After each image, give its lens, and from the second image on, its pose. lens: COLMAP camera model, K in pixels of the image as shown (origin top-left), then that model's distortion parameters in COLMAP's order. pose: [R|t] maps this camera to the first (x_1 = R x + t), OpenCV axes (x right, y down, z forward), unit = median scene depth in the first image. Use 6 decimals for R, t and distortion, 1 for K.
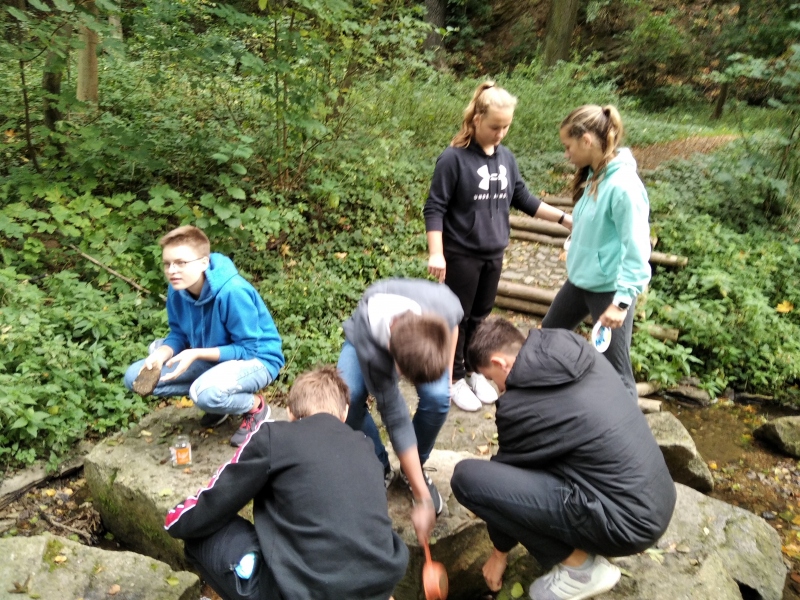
lens RADIAL K [[641.5, 0, 398.0], [0, 641.5, 298.0], [0, 0, 1]] dist [0.003944, -0.015658]
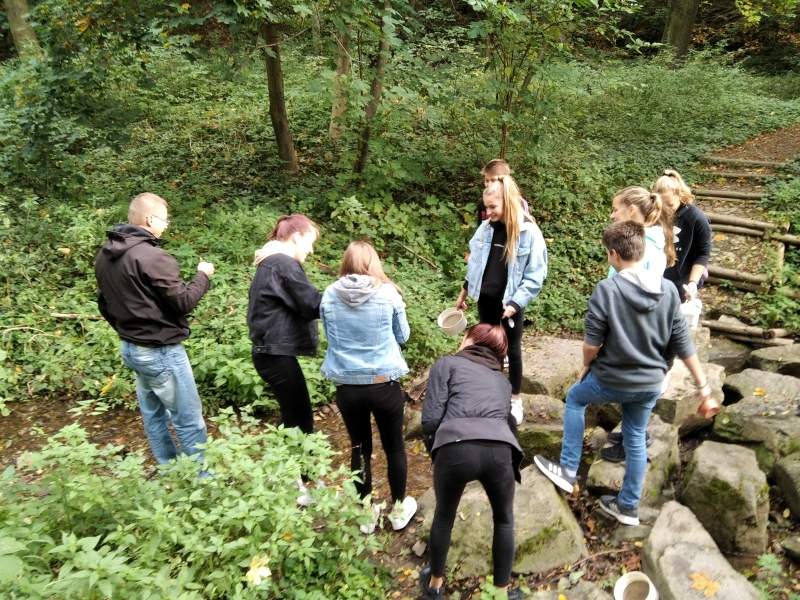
lens RADIAL K [[641.5, 0, 401.7], [0, 641.5, 303.4], [0, 0, 1]] dist [0.003944, -0.015658]
pose [[0.991045, -0.001700, -0.133517, -0.249982], [0.011307, 0.997396, 0.071223, -0.035135], [0.133048, -0.072095, 0.988484, -0.502350]]
